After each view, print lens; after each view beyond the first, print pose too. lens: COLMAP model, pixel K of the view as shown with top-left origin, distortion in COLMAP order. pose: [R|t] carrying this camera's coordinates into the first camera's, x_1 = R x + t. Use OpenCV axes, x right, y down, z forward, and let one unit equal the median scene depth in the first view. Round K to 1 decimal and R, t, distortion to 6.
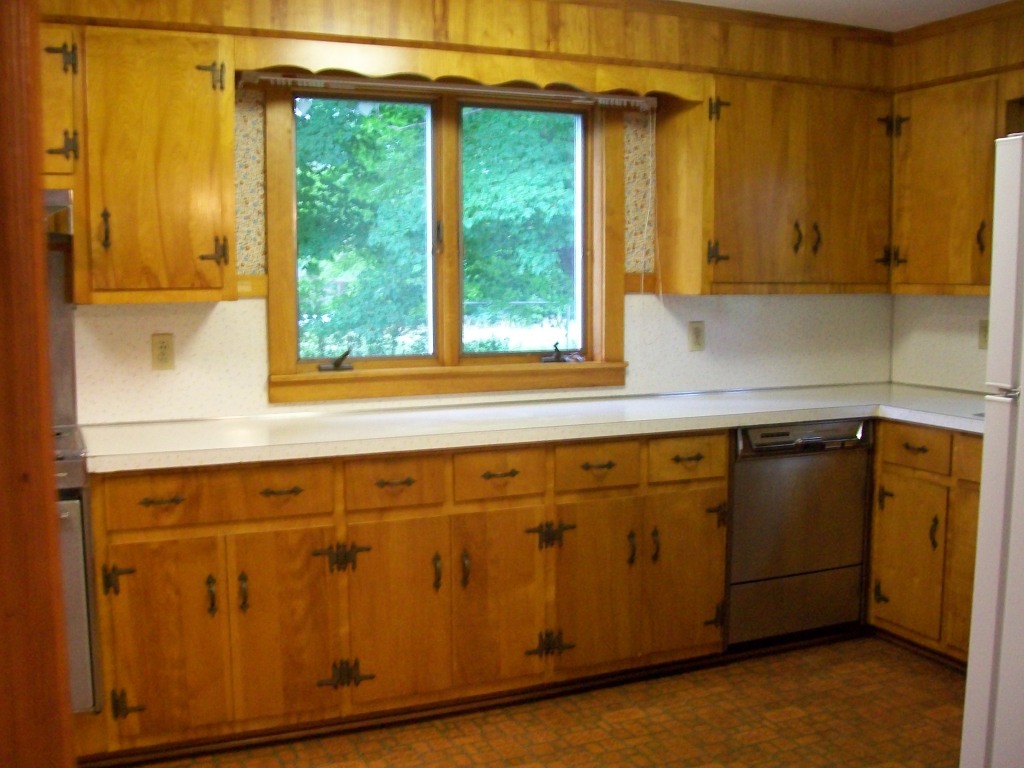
lens RADIAL K [[1096.5, 0, 514.6], [0, 1096.5, 401.4], [0, 0, 1]] dist [-0.188300, 0.204971]
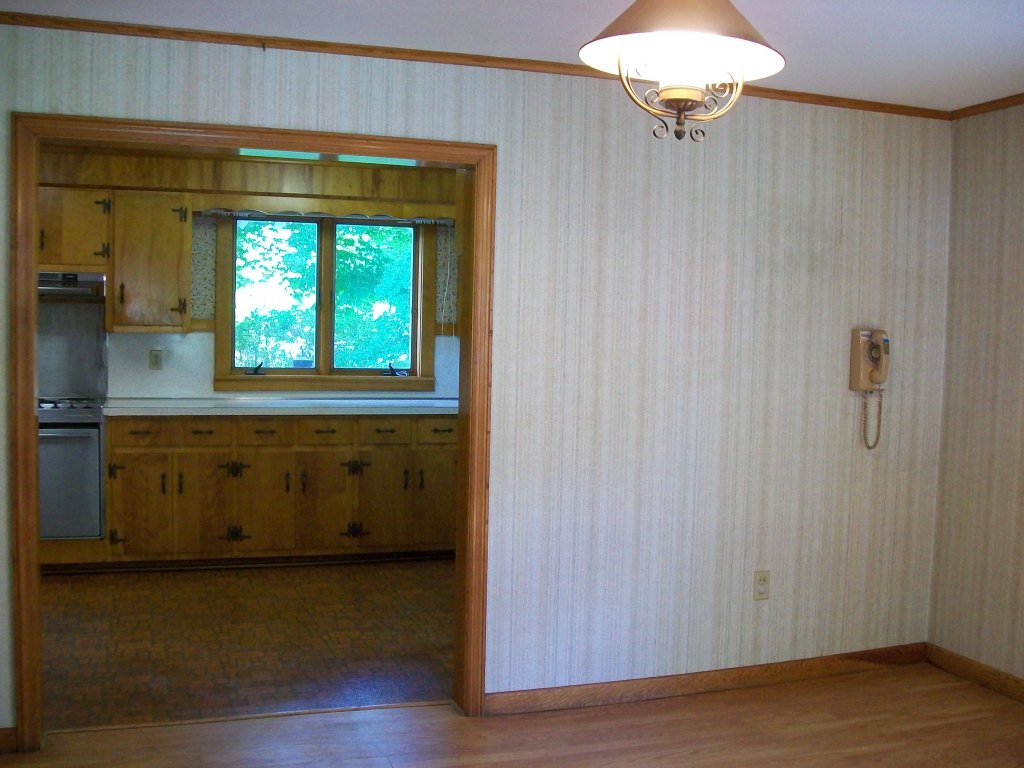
lens RADIAL K [[1096.5, 0, 514.6], [0, 1096.5, 401.4], [0, 0, 1]] dist [-0.188300, 0.204971]
pose [[0.995143, 0.033891, -0.092419, 0.483924], [-0.037896, 0.998401, -0.041936, 0.083878], [0.090850, 0.045235, 0.994837, -0.812720]]
